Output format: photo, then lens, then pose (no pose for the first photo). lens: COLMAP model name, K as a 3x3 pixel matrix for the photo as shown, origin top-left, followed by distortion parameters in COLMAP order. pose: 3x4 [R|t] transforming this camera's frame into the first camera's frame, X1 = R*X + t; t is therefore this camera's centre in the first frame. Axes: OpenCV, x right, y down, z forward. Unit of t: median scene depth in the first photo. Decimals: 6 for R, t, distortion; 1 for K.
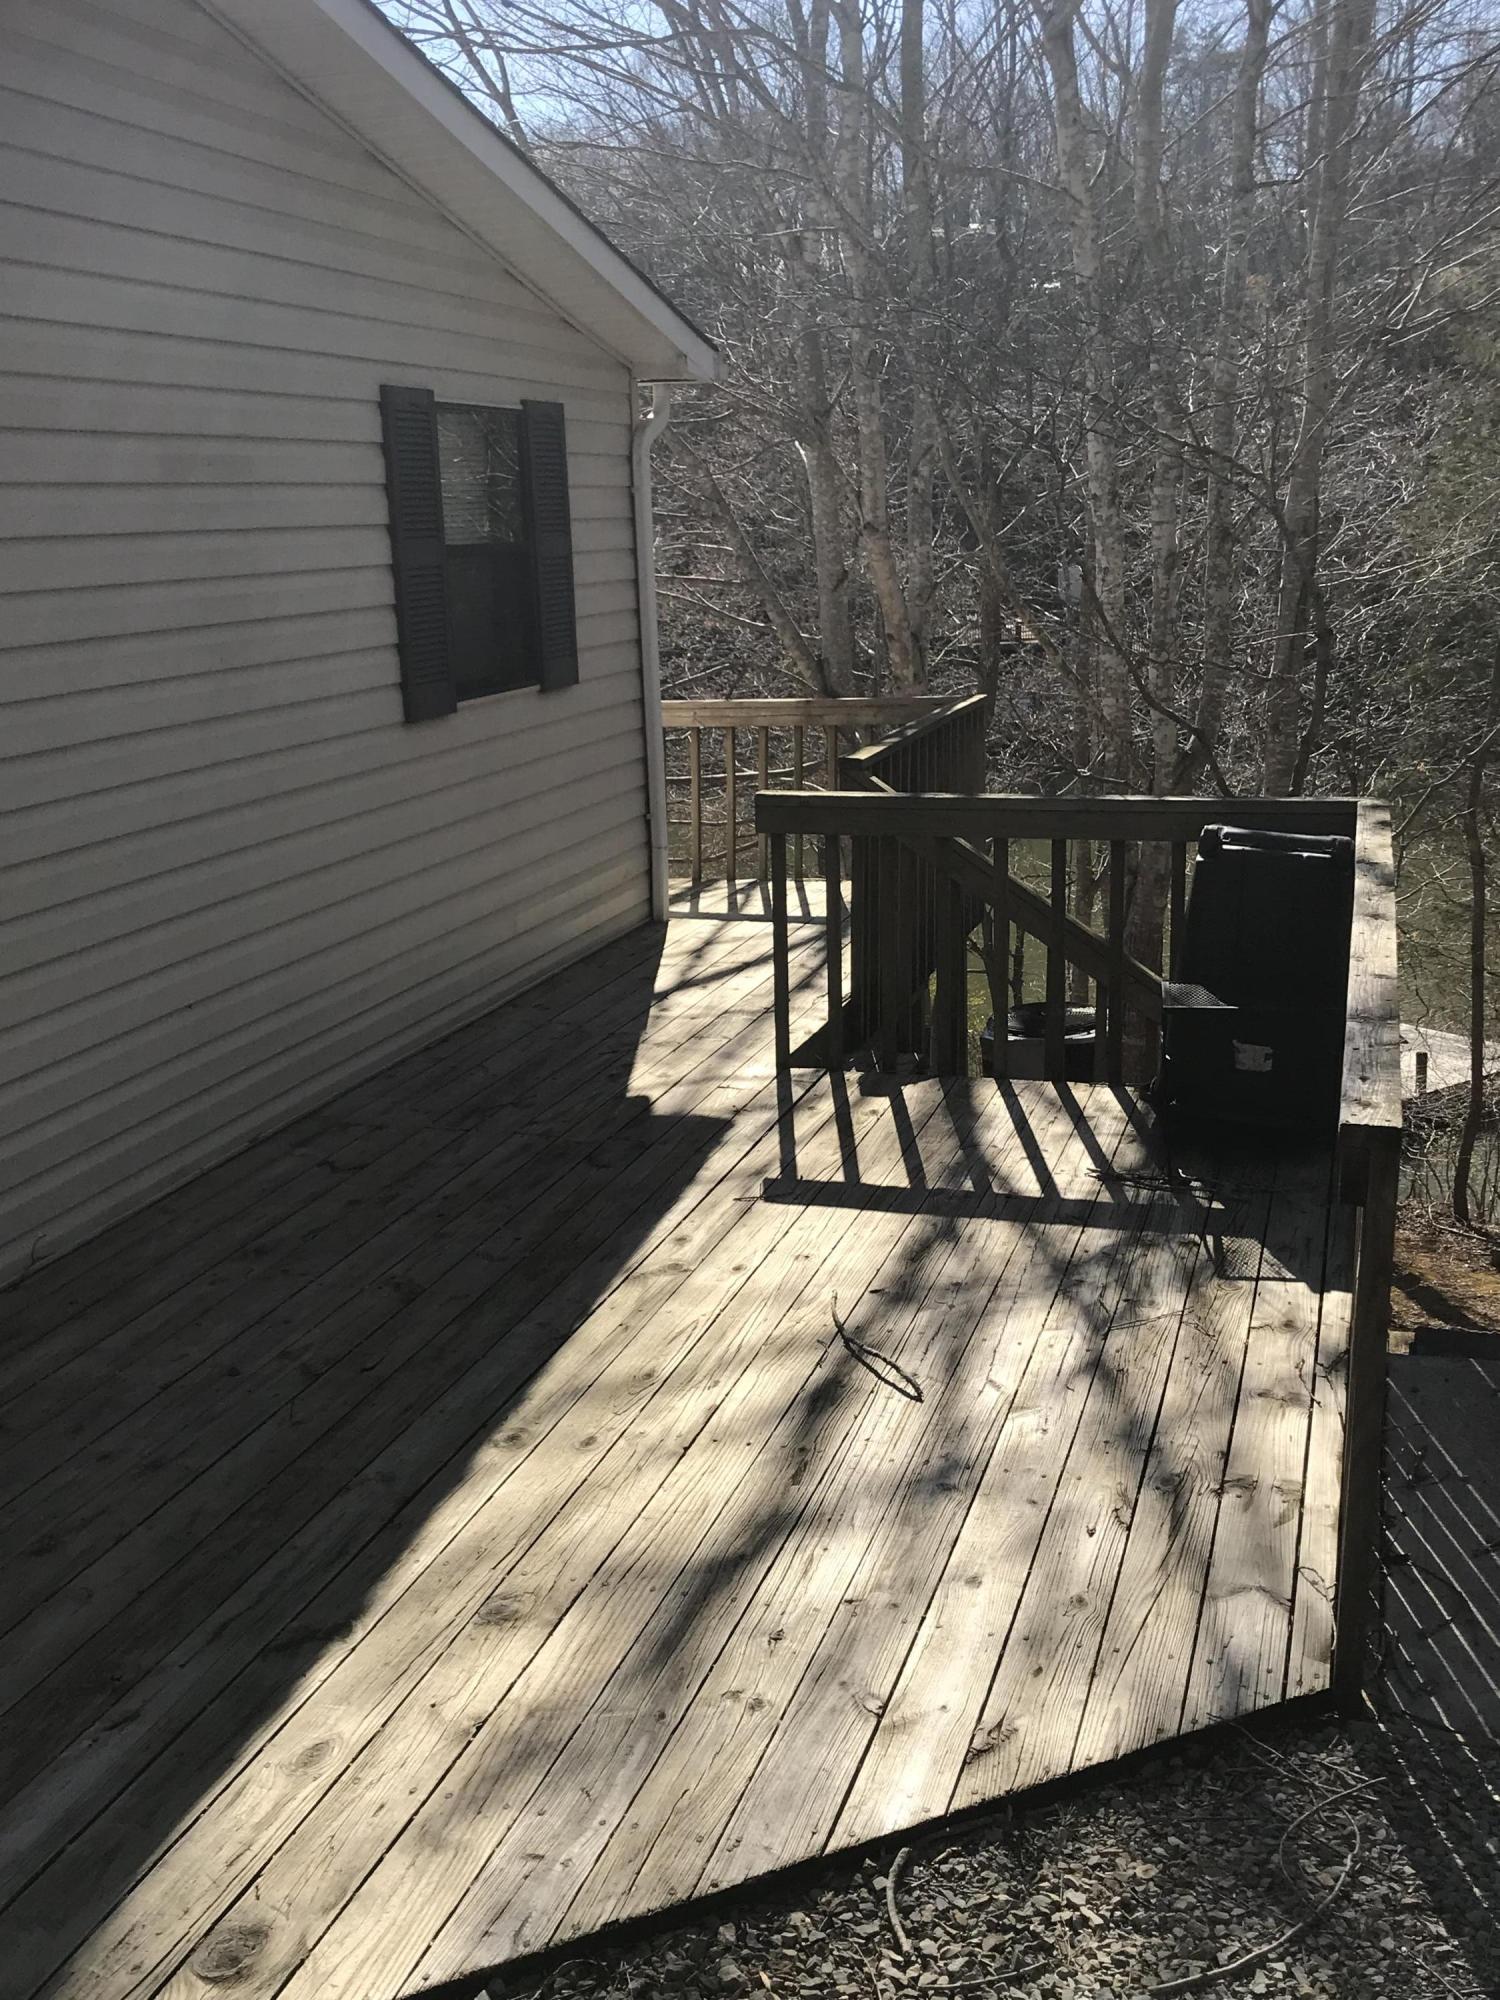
lens RADIAL K [[2006.7, 0, 750.0], [0, 2006.7, 1000.0], [0, 0, 1]] dist [0.007712, 0.003179]
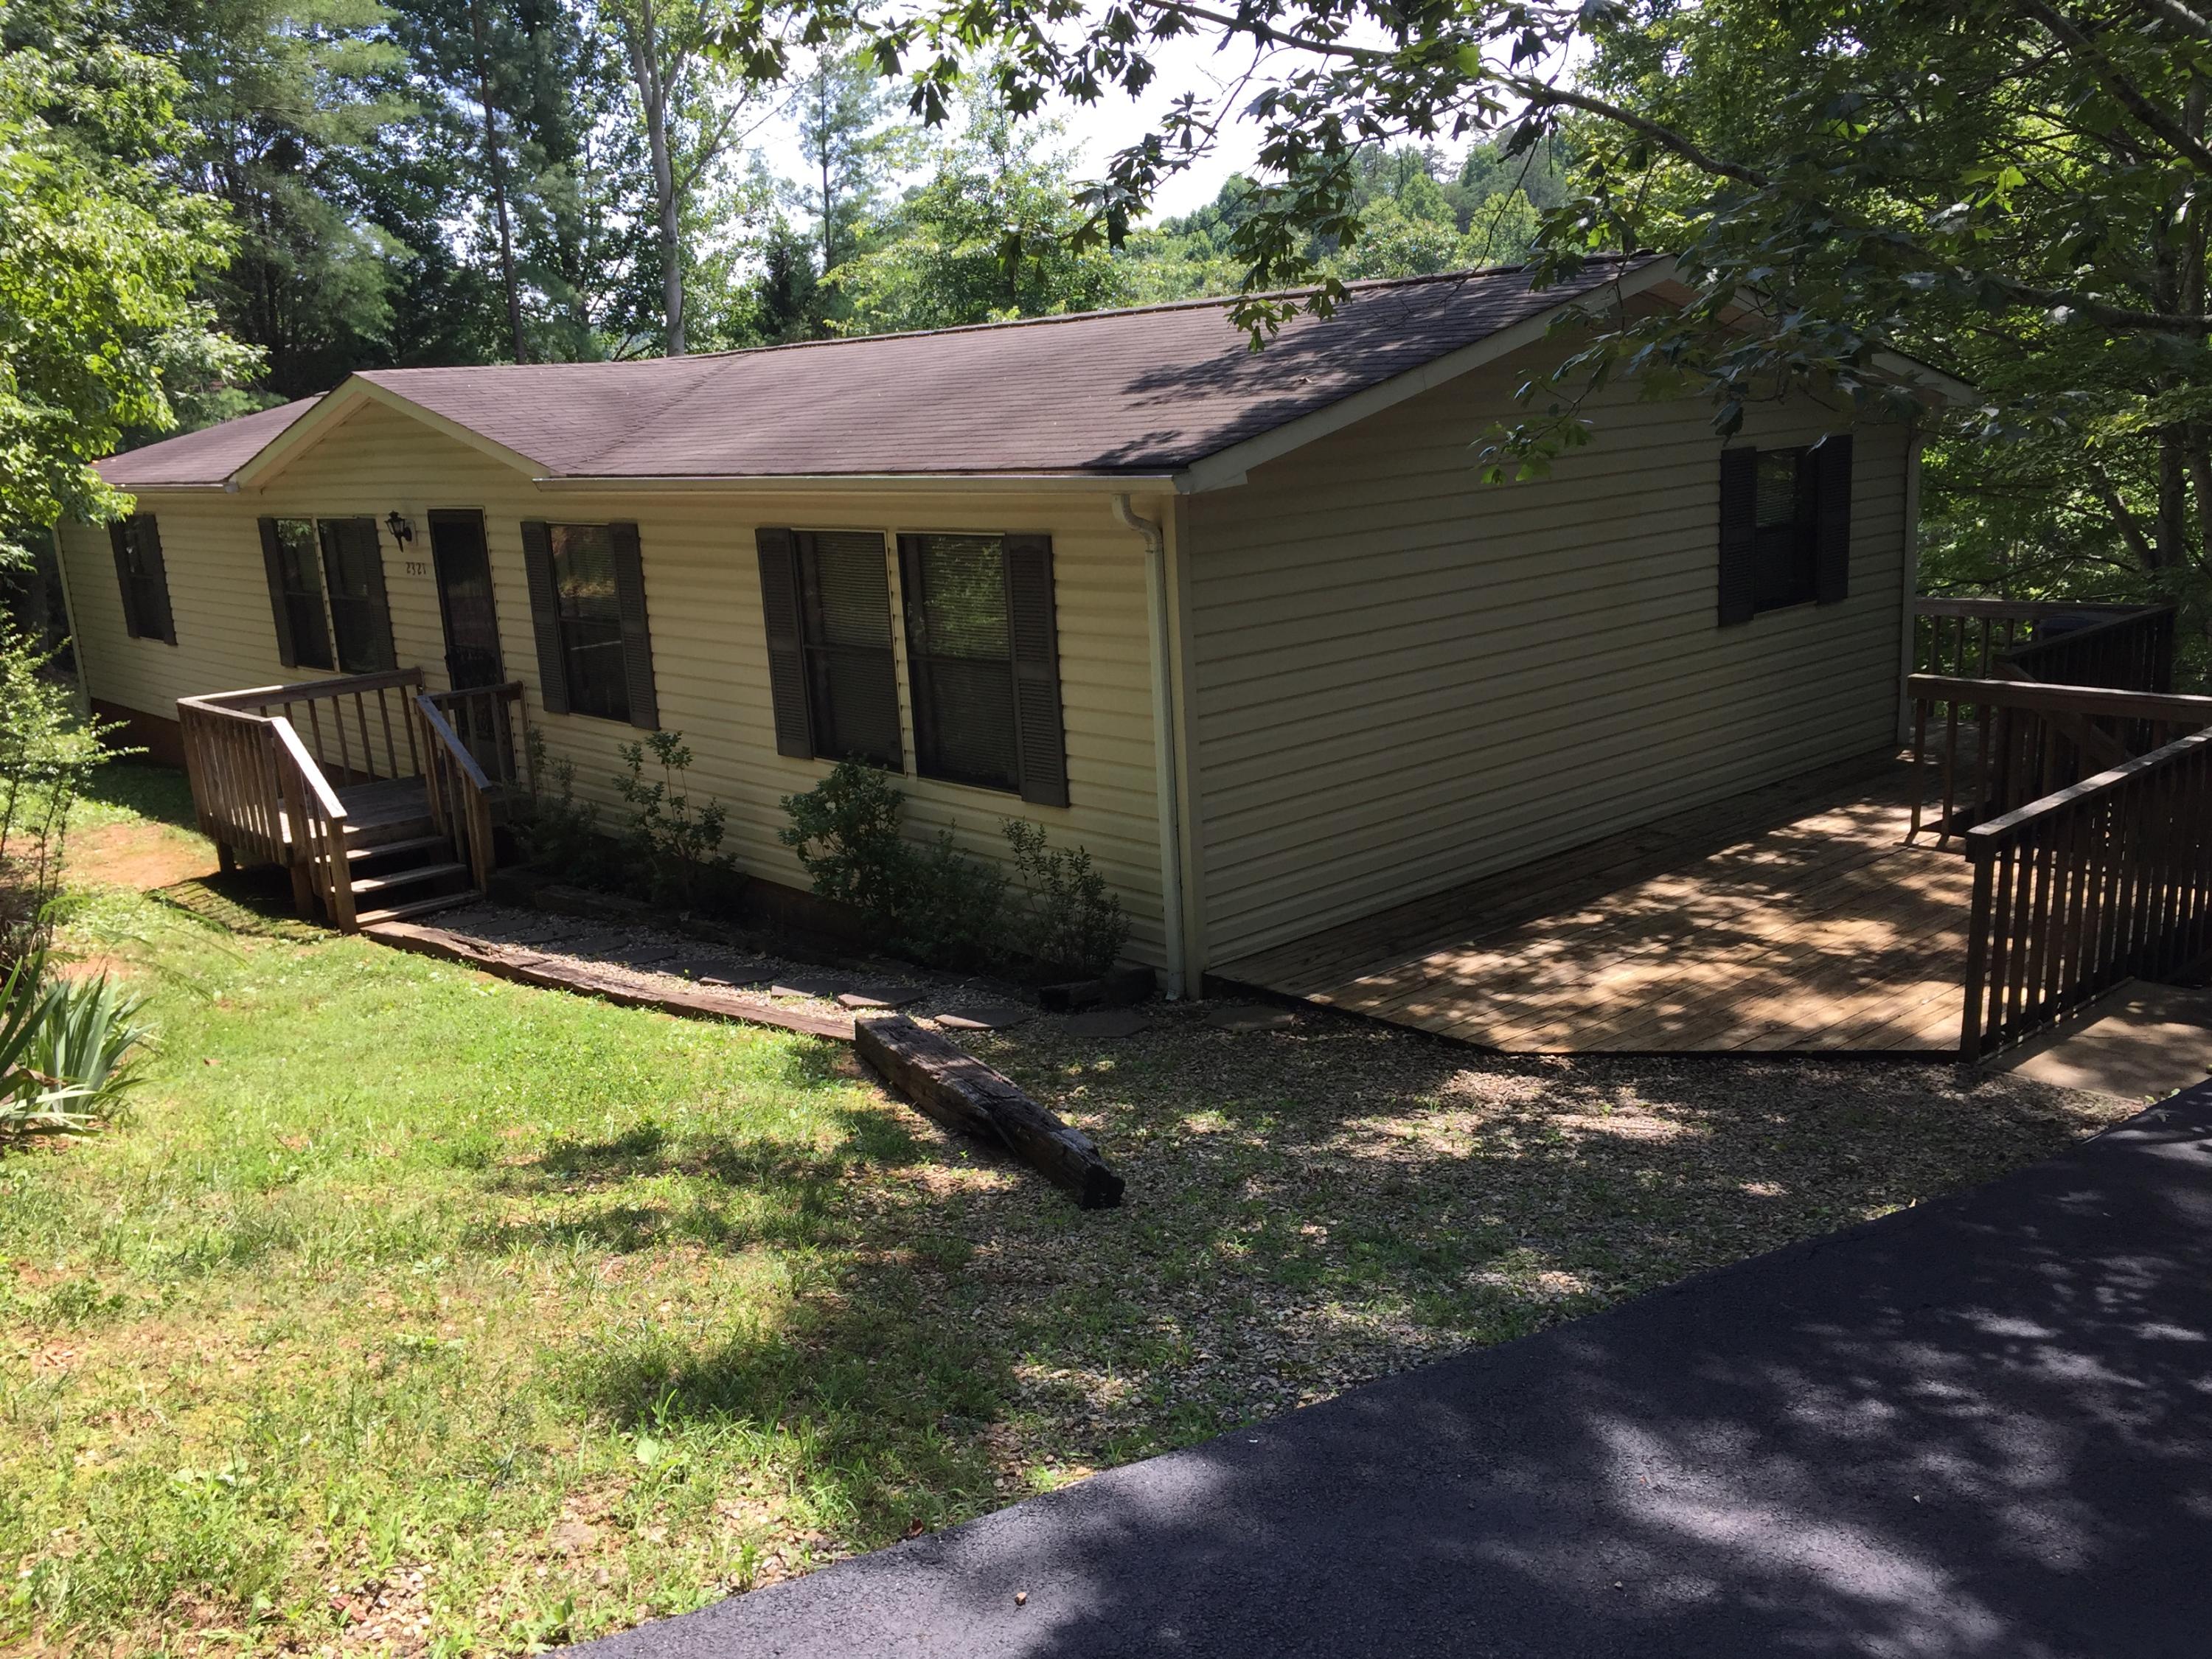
lens RADIAL K [[1853.1, 0, 1106.0], [0, 1853.1, 829.5], [0, 0, 1]] dist [0.059200, 0.003784]
pose [[0.853241, 0.104174, -0.511006, 0.247658], [-0.095473, 0.994489, 0.043322, 0.028176], [0.512703, 0.011823, 0.858485, -0.776841]]
